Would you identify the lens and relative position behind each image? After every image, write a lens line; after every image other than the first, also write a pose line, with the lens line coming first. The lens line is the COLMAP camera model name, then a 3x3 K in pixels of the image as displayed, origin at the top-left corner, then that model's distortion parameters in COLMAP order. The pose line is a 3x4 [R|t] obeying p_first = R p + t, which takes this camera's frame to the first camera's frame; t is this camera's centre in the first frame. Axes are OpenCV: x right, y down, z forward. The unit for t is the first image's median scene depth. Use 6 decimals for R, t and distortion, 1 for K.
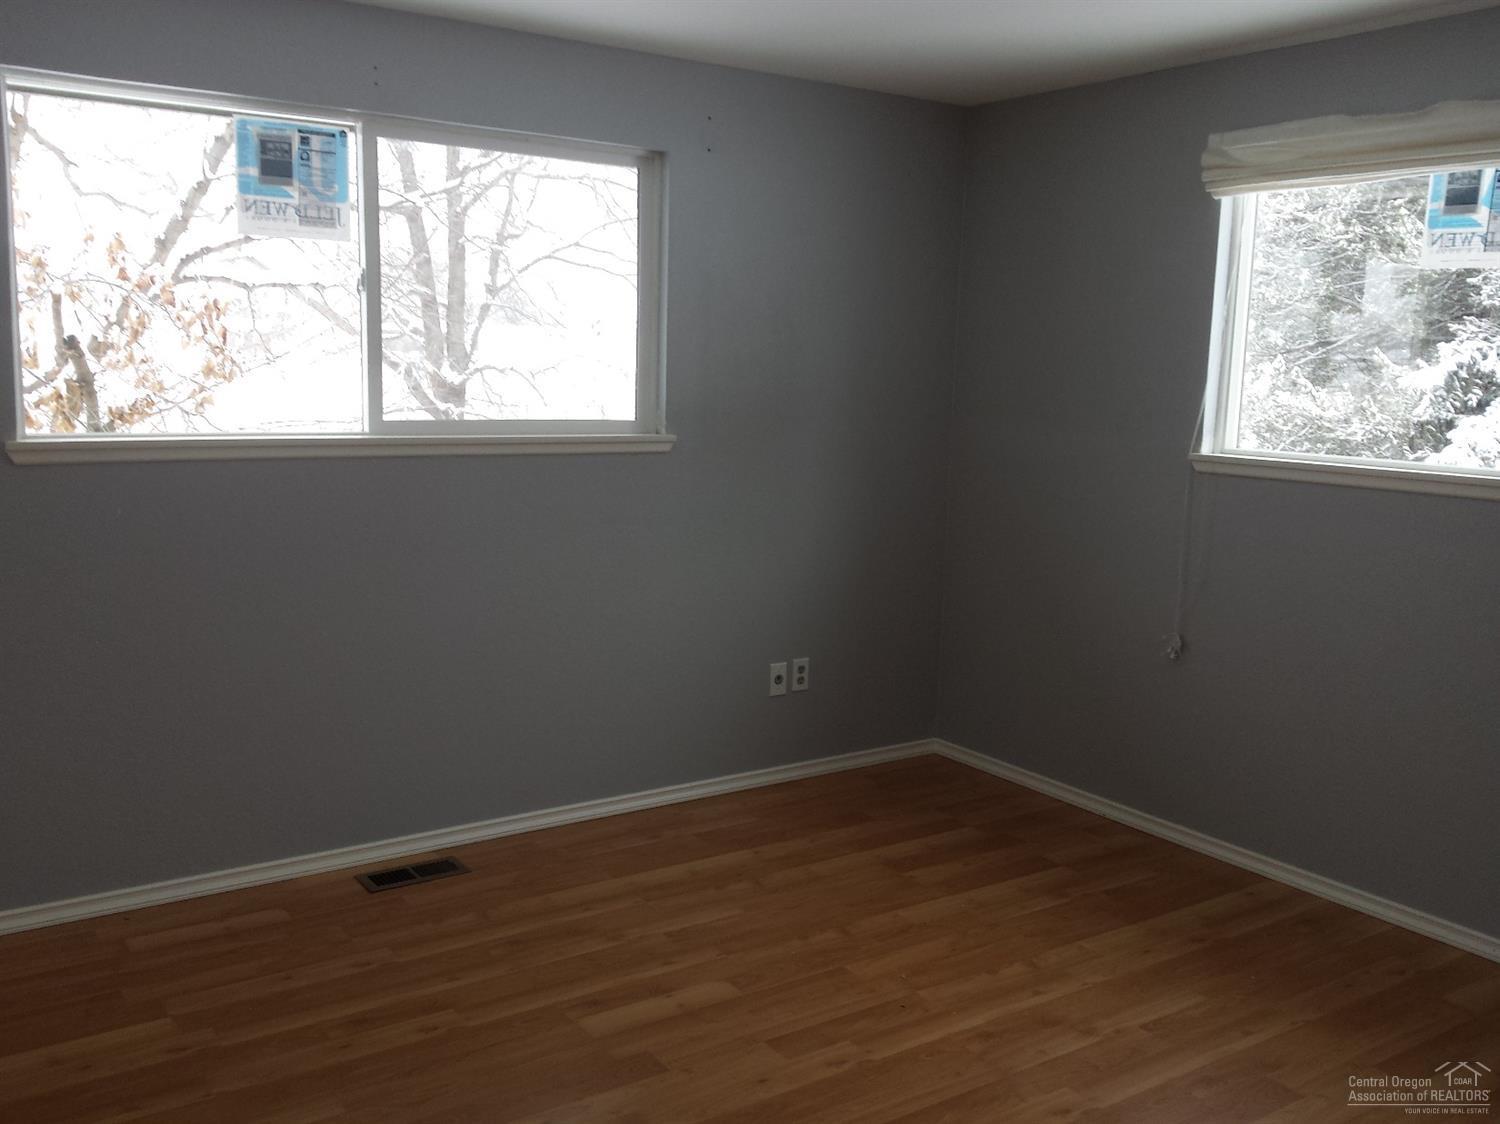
lens RADIAL K [[1320.3, 0, 748.1], [0, 1320.3, 565.5], [0, 0, 1]] dist [-0.001993, -0.010906]
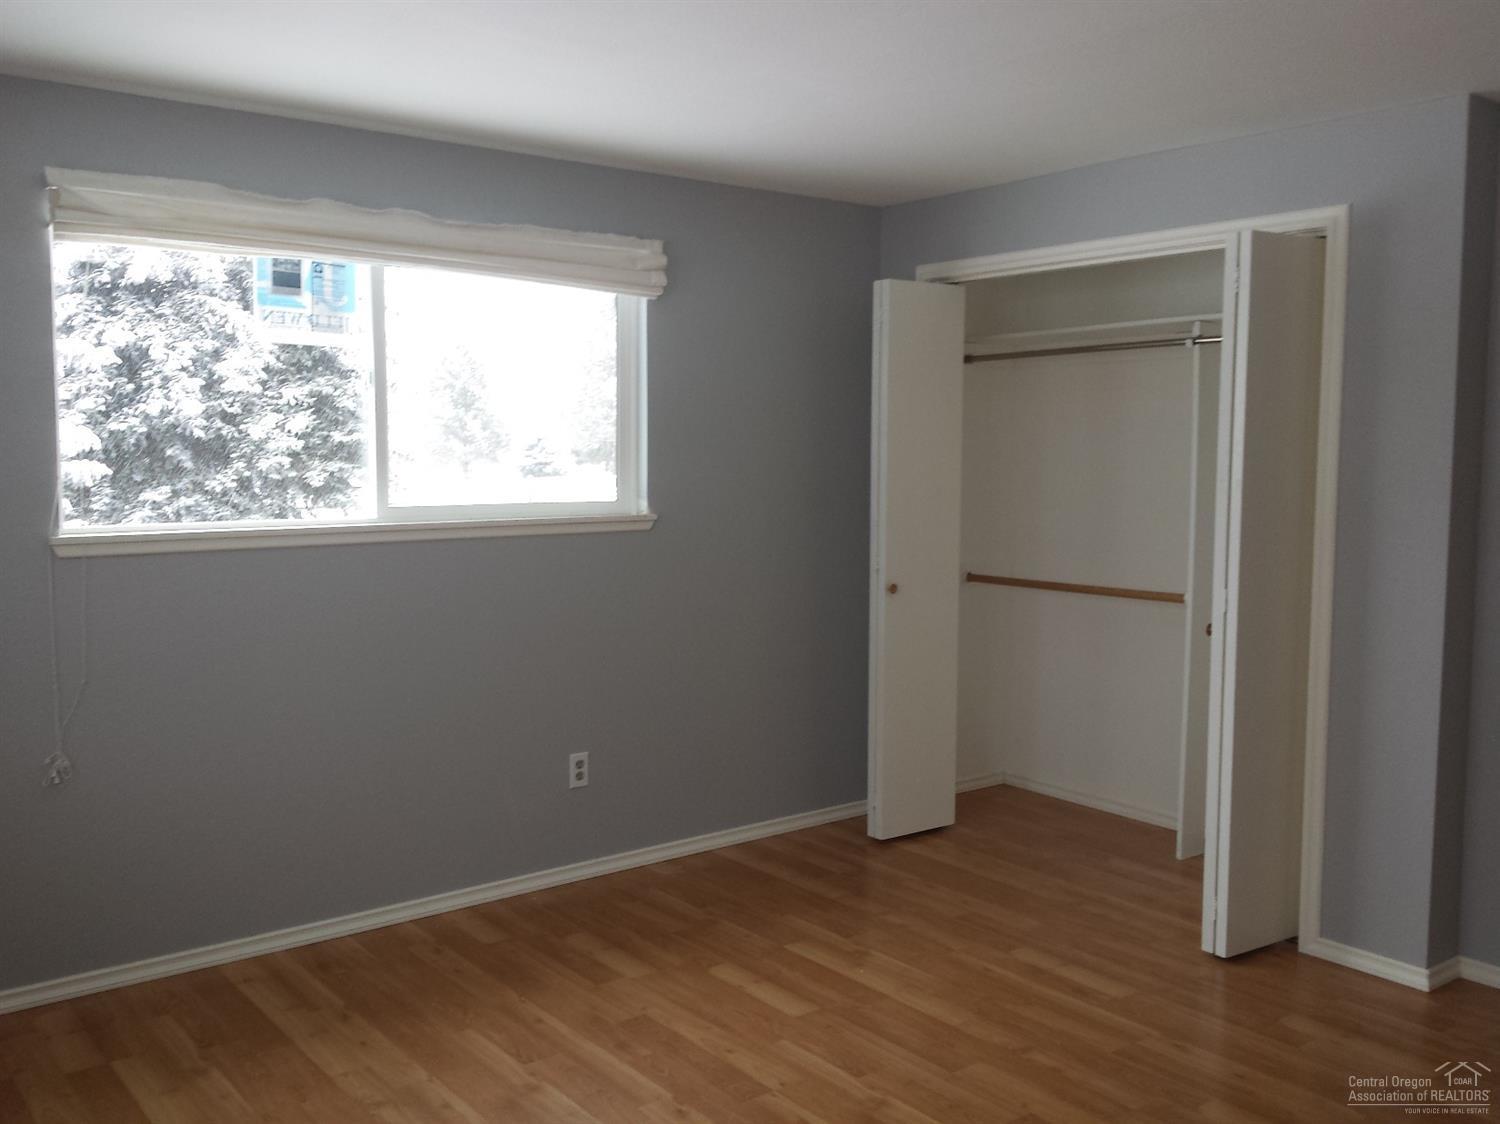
lens RADIAL K [[1320.3, 0, 744.9], [0, 1320.3, 554.9], [0, 0, 1]] dist [-0.001993, -0.010906]
pose [[-0.050886, -0.109496, 0.992684, -0.745486], [0.147094, 0.982310, 0.115892, -0.151136], [-0.987813, 0.151915, -0.033879, 0.842501]]
